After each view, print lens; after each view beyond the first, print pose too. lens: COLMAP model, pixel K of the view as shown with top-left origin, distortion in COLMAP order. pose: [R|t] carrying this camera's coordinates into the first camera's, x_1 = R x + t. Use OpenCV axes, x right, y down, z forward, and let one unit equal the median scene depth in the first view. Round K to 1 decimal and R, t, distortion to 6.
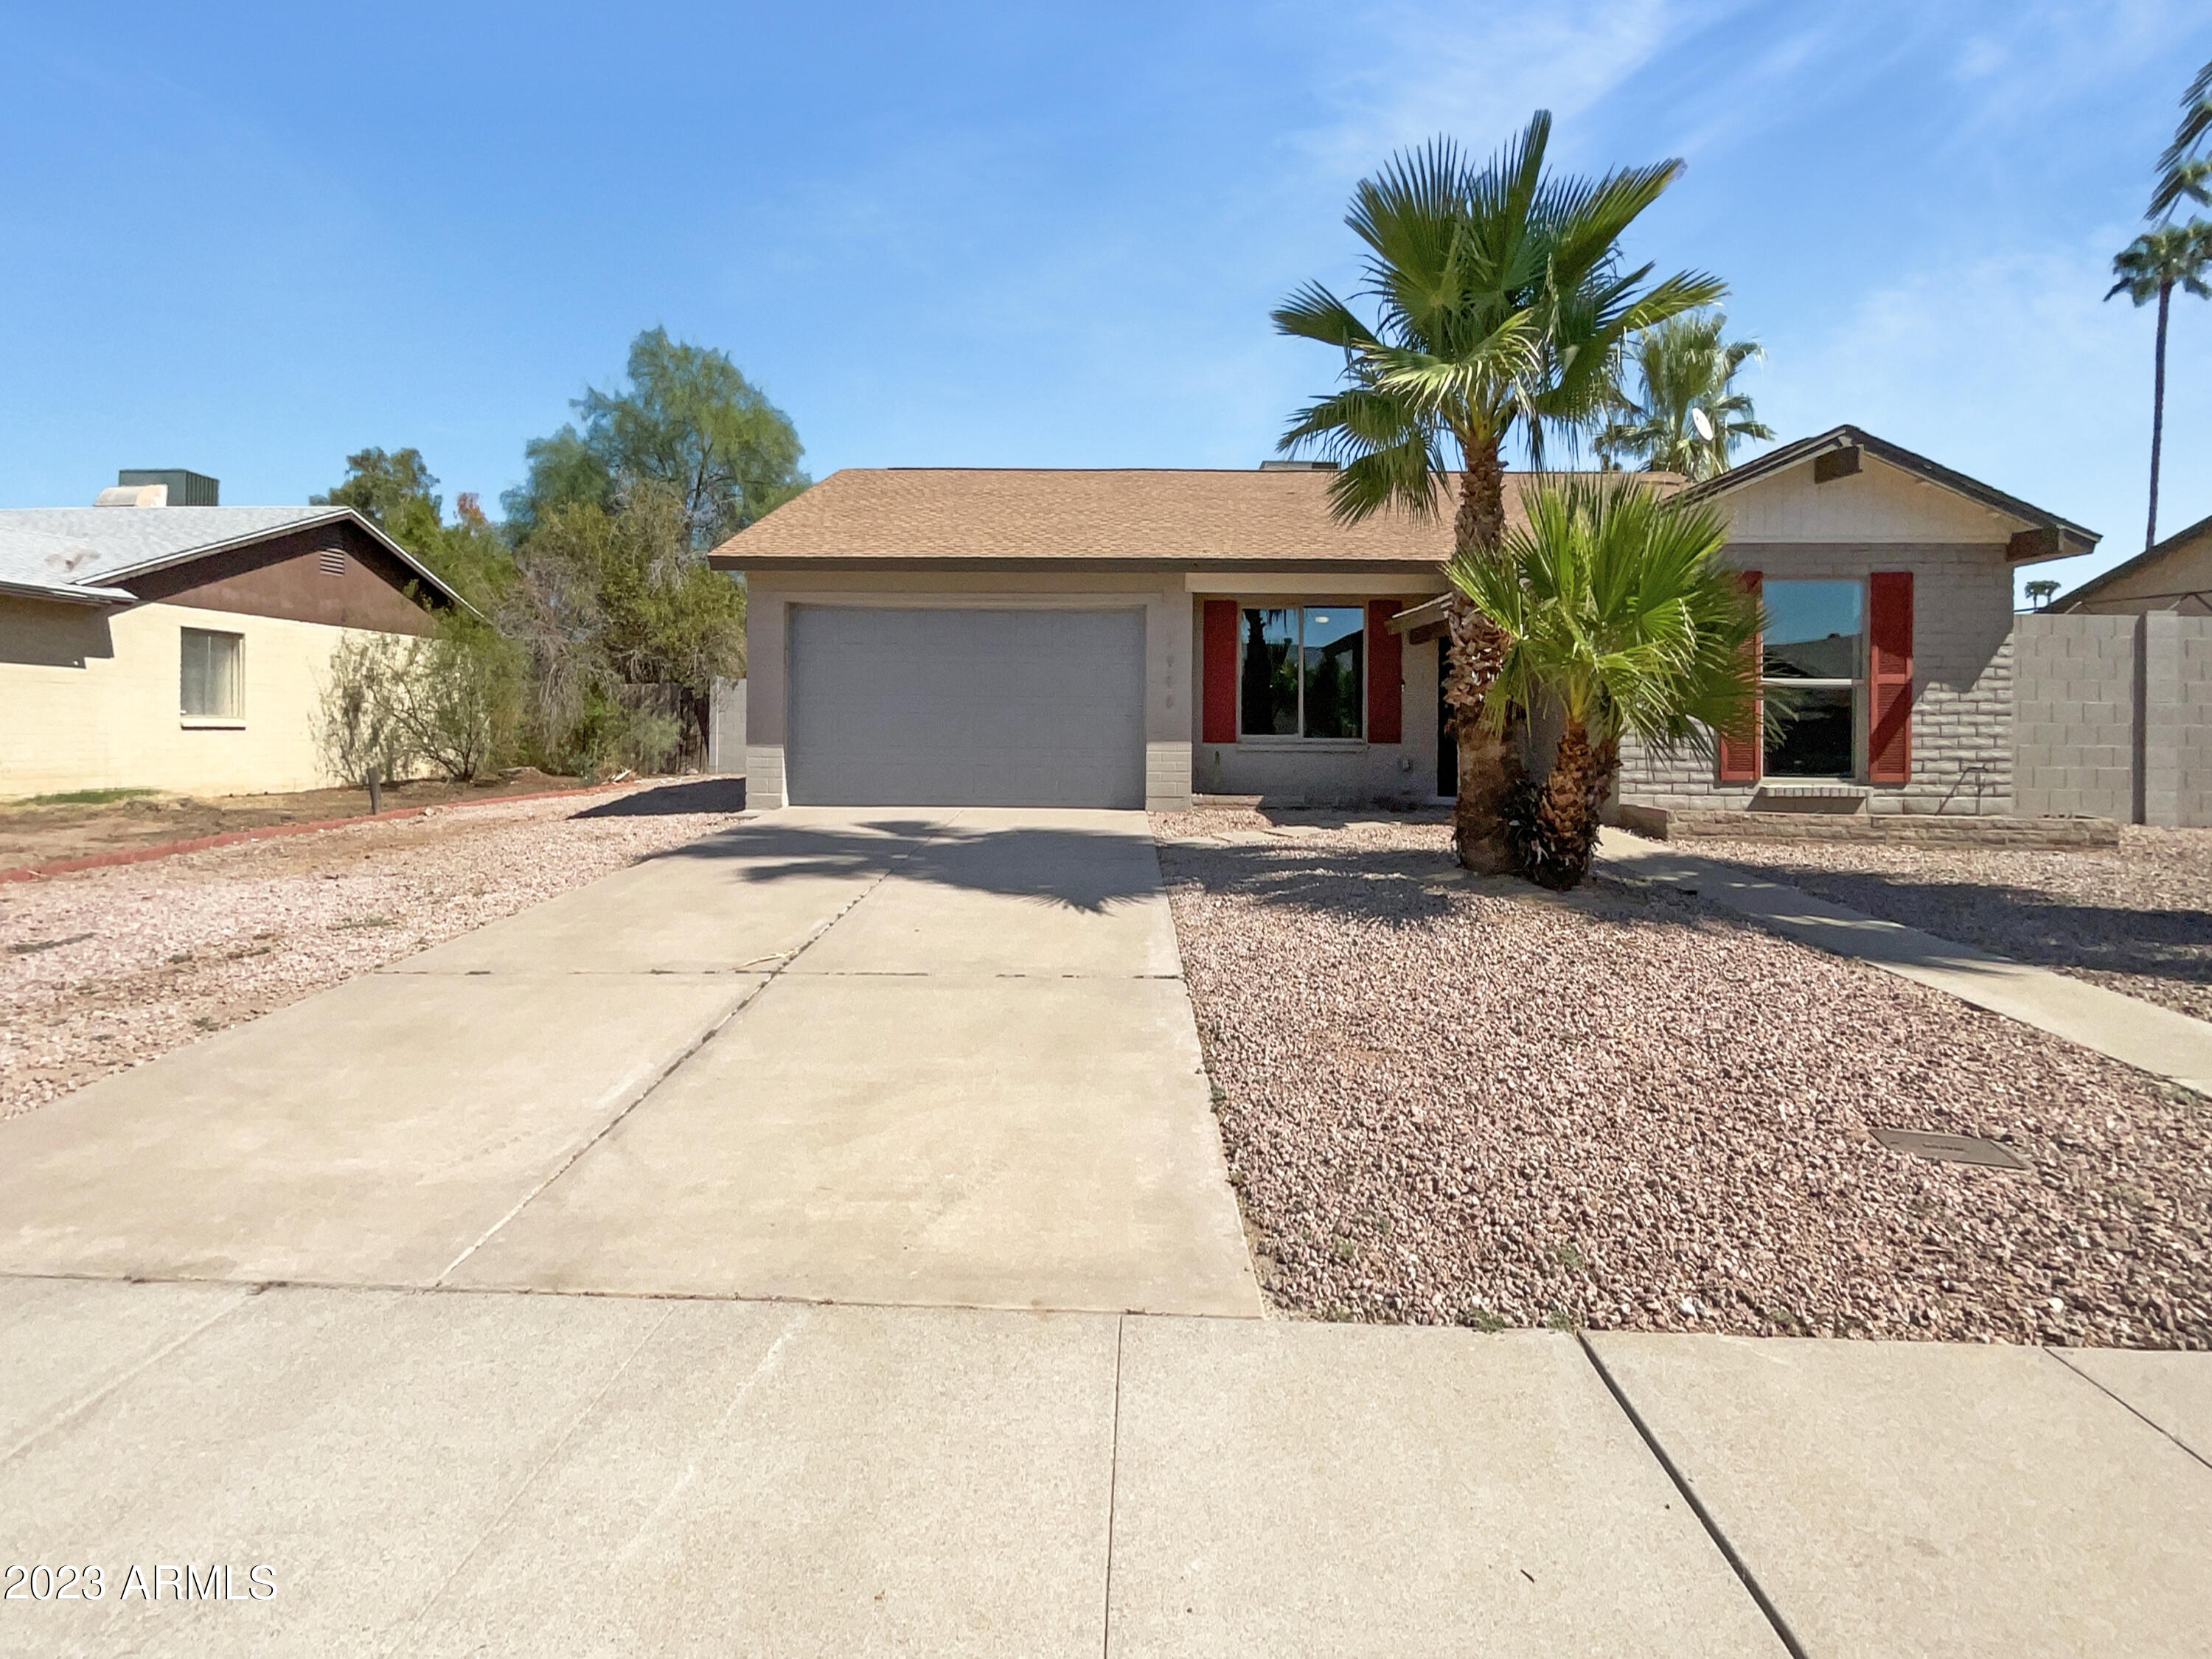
lens RADIAL K [[897.7, 0, 1096.4], [0, 897.7, 672.0], [0, 0, 1]] dist [-0.000594, -0.000217]
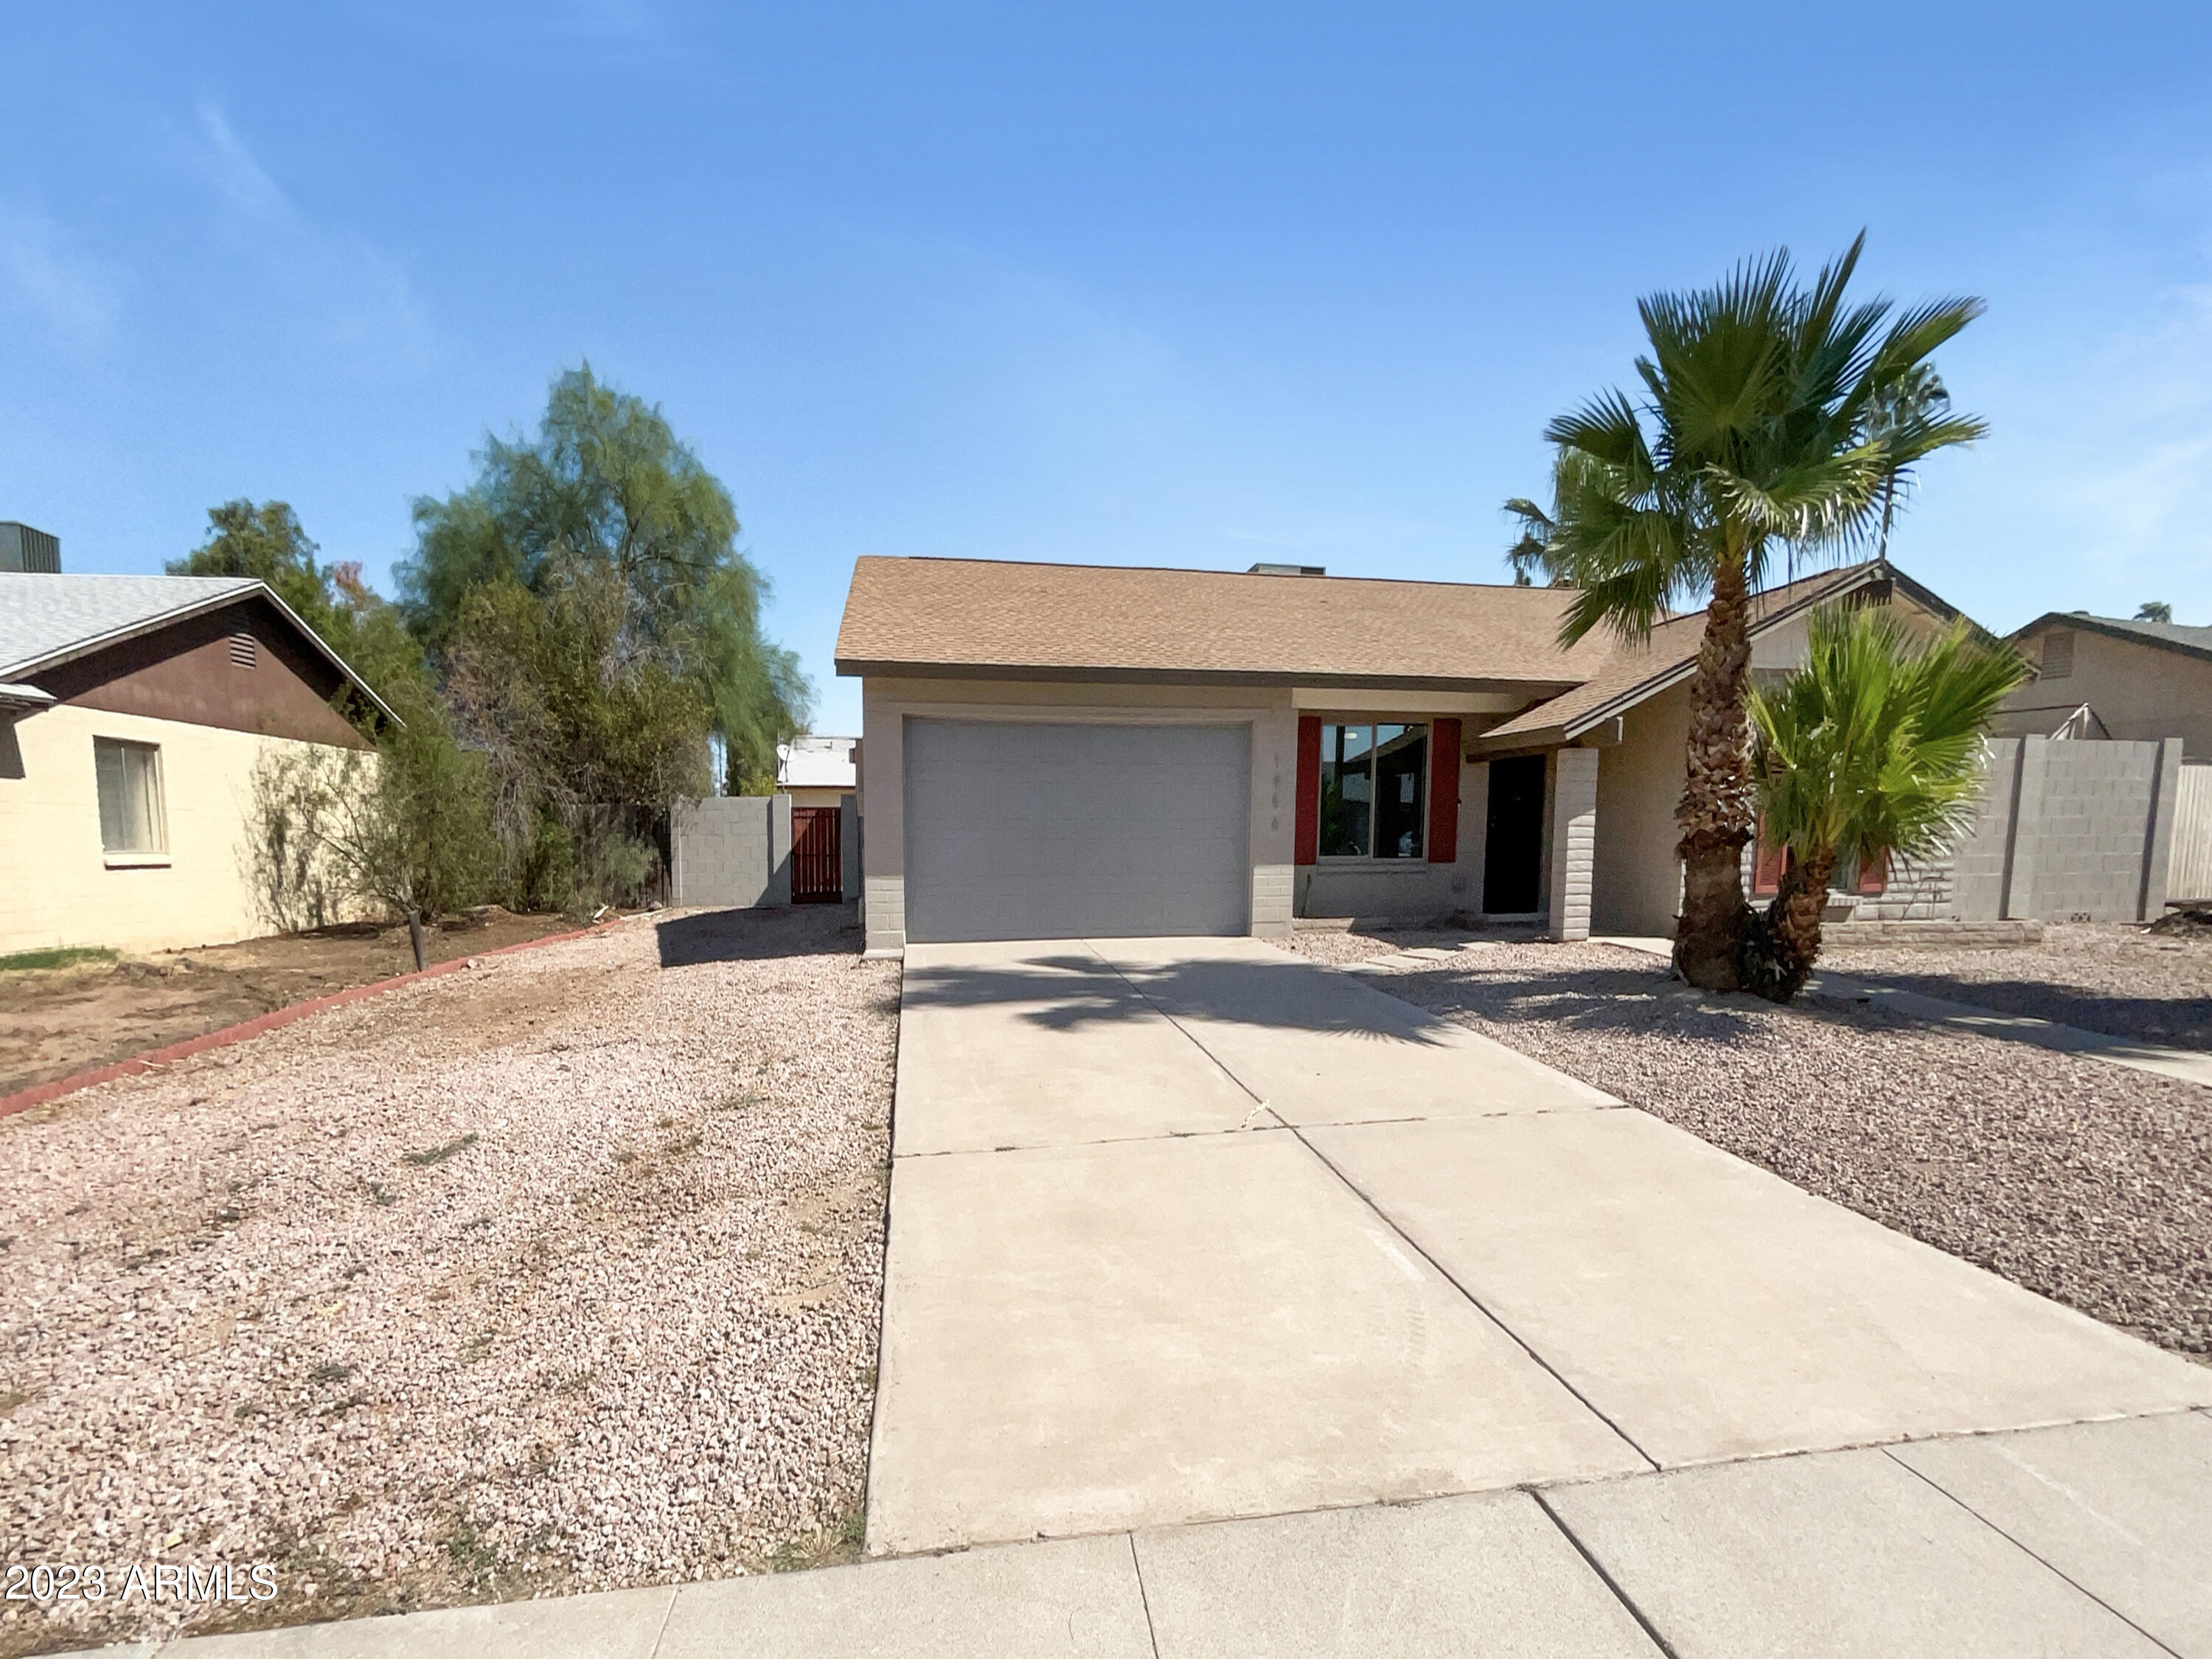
lens RADIAL K [[957.6, 0, 1106.8], [0, 957.6, 867.8], [0, 0, 1]] dist [0.002829, 0.000527]
pose [[0.982629, -0.014940, 0.184979, -0.267836], [-0.001685, 0.995995, 0.089395, -0.010556], [-0.185574, -0.088154, 0.978668, 0.025297]]
